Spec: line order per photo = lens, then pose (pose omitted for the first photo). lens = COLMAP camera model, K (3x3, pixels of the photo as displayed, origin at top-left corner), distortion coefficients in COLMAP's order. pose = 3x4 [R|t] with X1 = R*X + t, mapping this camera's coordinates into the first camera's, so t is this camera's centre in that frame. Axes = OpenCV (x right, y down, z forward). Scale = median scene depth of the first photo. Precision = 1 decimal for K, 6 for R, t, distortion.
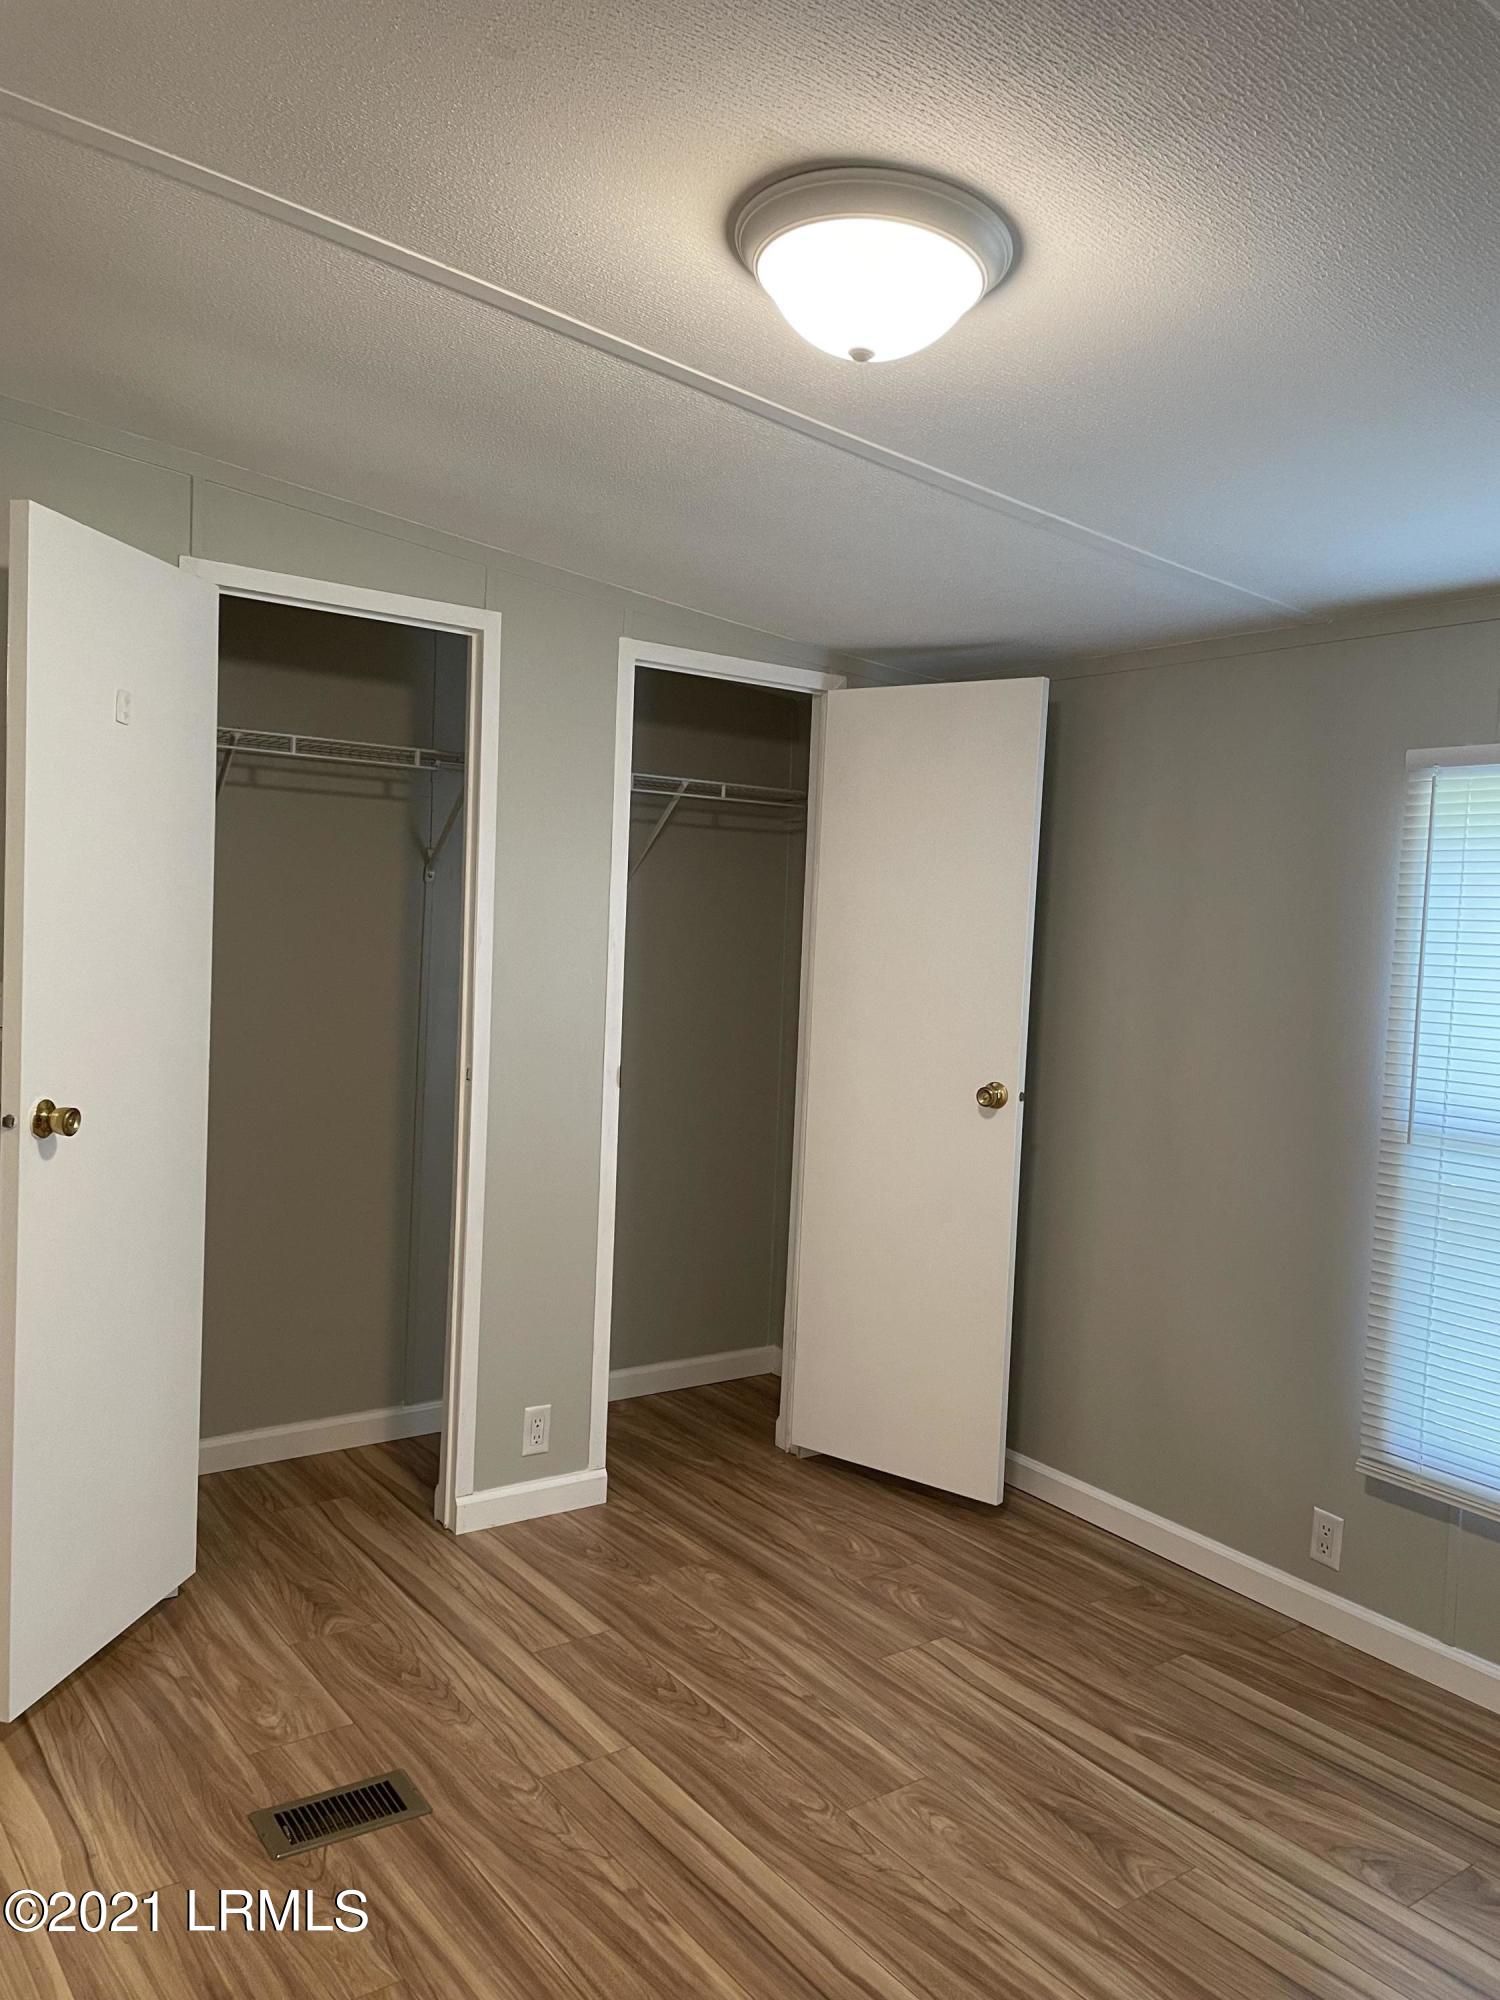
lens RADIAL K [[1540.1, 0, 740.3], [0, 1540.1, 996.7], [0, 0, 1]] dist [0.106557, -0.116604]
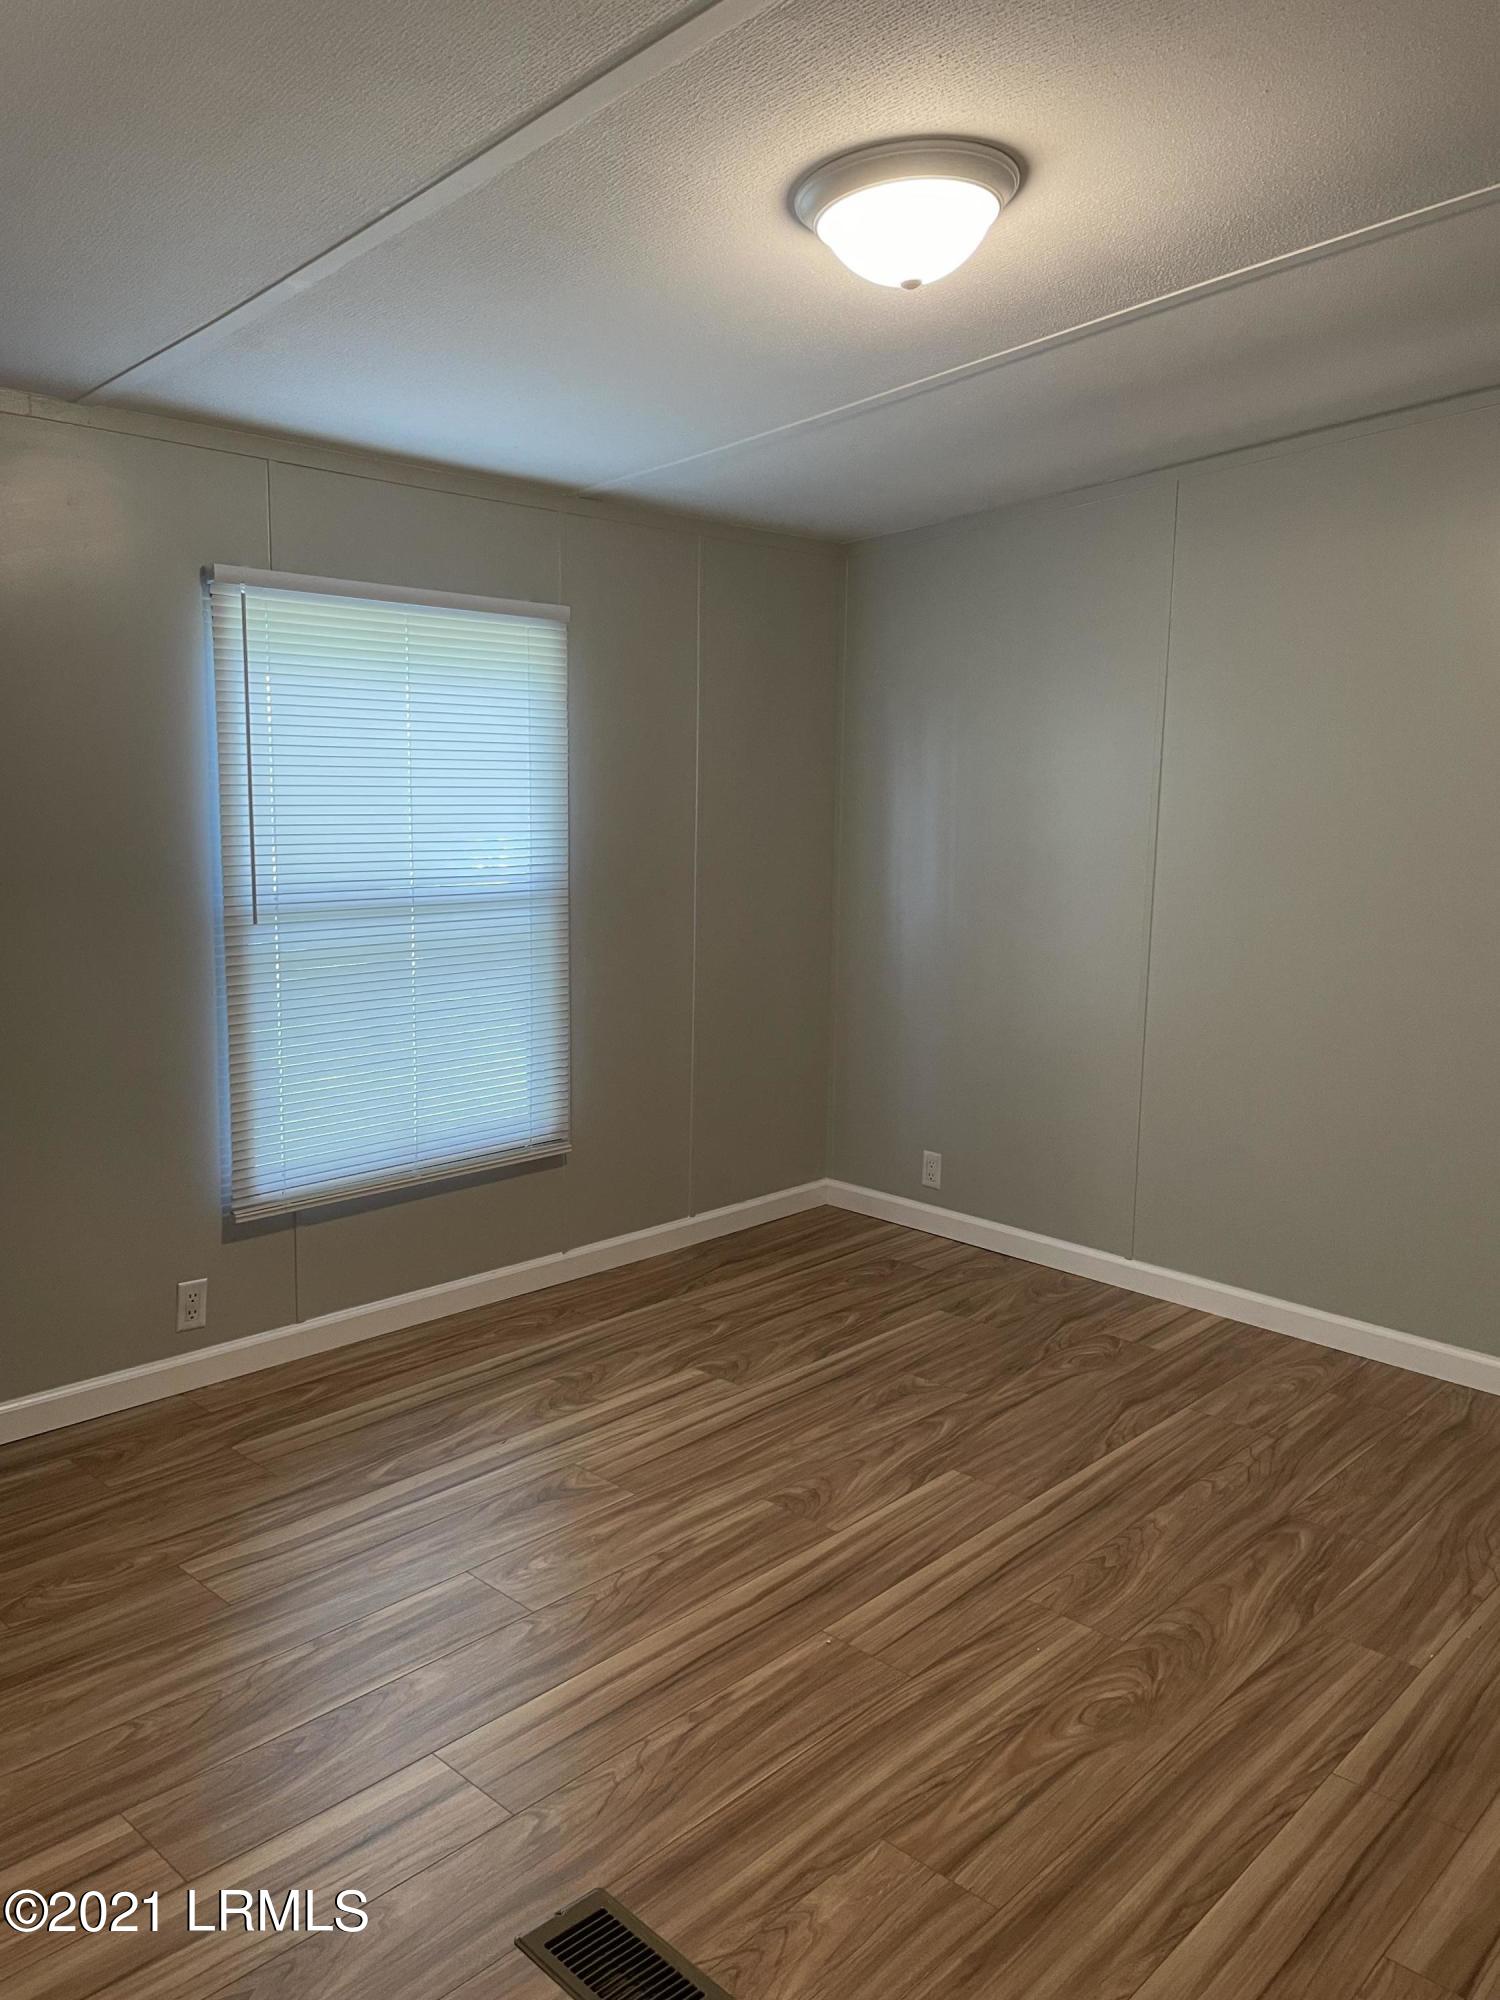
lens RADIAL K [[1540.1, 0, 740.3], [0, 1540.1, 996.7], [0, 0, 1]] dist [0.106557, -0.116604]
pose [[-0.201659, -0.175976, 0.963518, -0.792917], [0.026683, 0.982375, 0.185005, -0.057645], [-0.979092, 0.063018, -0.193410, 0.939109]]
